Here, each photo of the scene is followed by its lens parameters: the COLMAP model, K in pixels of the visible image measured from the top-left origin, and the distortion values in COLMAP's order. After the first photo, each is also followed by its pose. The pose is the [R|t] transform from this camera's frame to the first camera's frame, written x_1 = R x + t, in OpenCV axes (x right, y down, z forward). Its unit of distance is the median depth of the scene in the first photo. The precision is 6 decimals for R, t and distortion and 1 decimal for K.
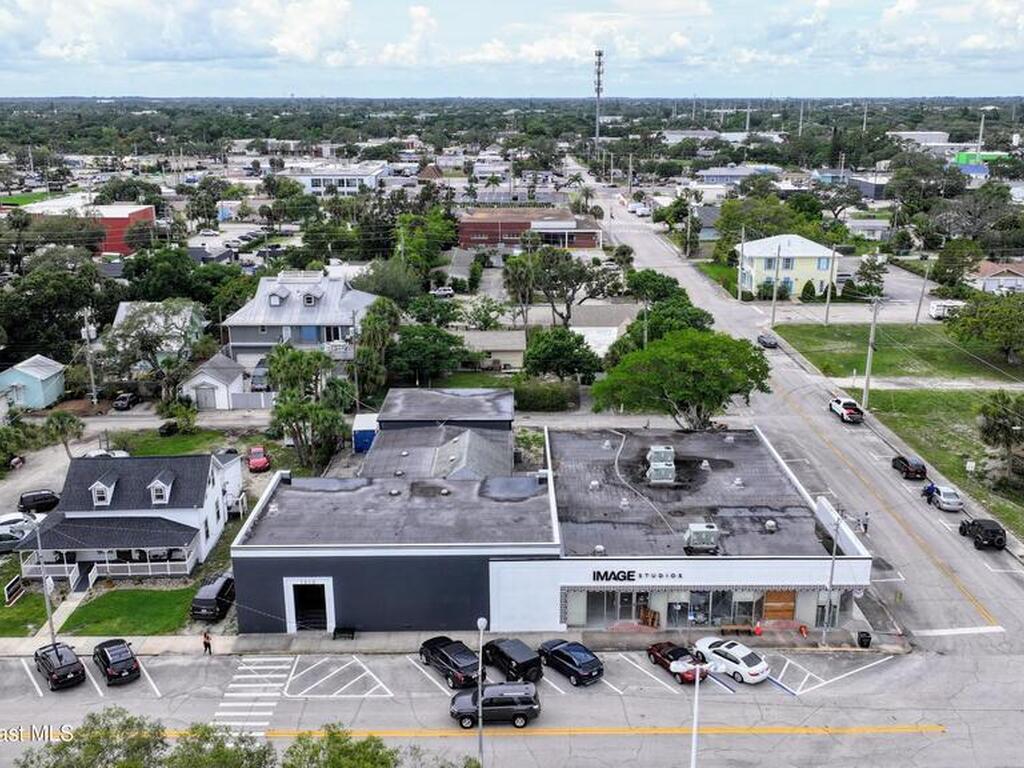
lens RADIAL K [[951.2, 0, 512.0], [0, 951.2, 384.0], [0, 0, 1]] dist [0.002713, -0.007206]
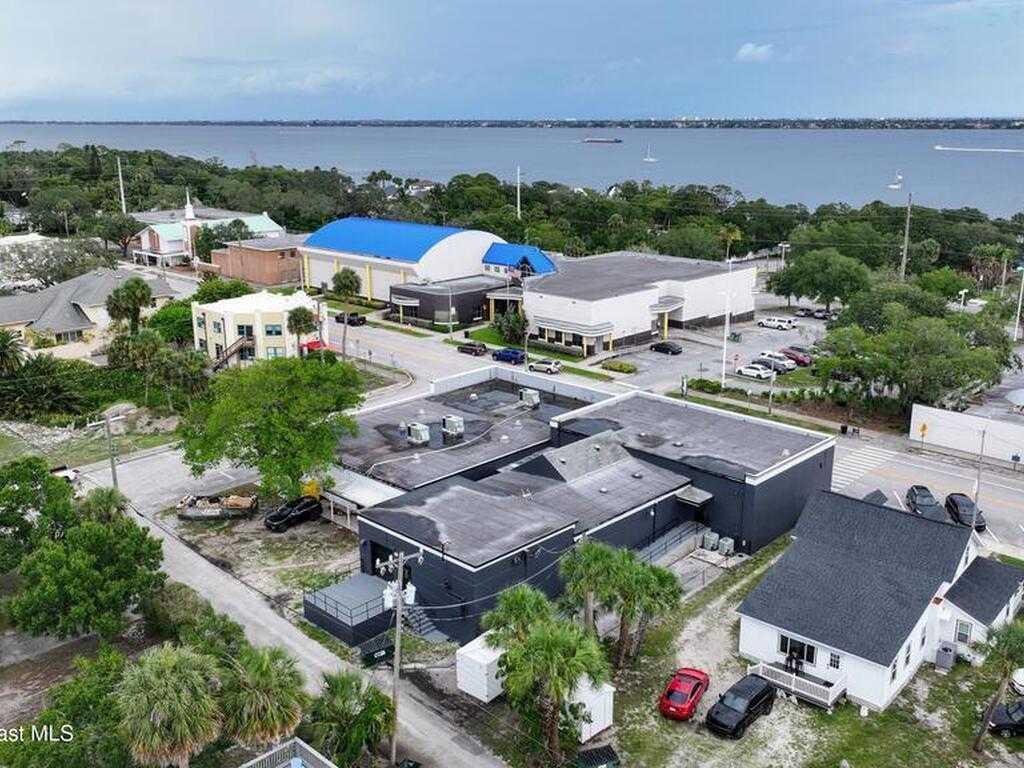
lens RADIAL K [[951.2, 0, 512.0], [0, 951.2, 384.0], [0, 0, 1]] dist [0.002713, -0.007206]
pose [[-0.716240, -0.182230, 0.673642, -0.529304], [0.204421, 0.868174, 0.452202, -0.364978], [-0.667243, 0.461591, -0.584569, 1.264239]]
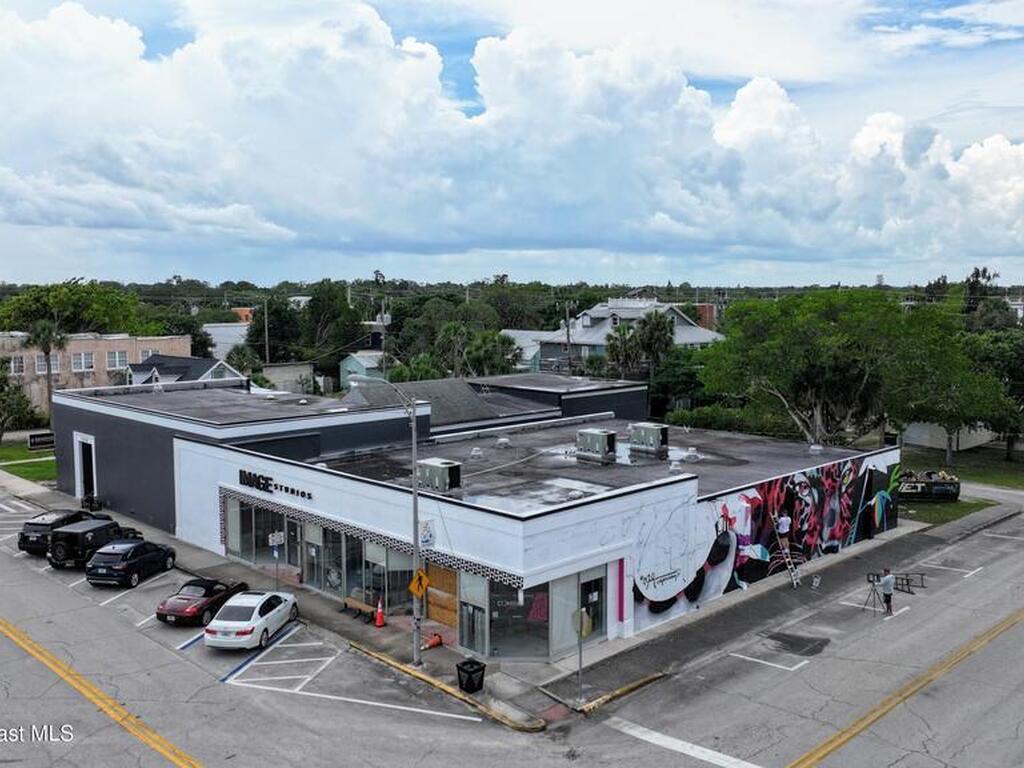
lens RADIAL K [[951.2, 0, 512.0], [0, 951.2, 384.0], [0, 0, 1]] dist [0.002713, -0.007206]
pose [[0.698224, 0.071086, -0.712341, 0.447434], [-0.207115, 0.972562, -0.105957, 0.104886], [0.685264, 0.221519, 0.693789, 0.397039]]
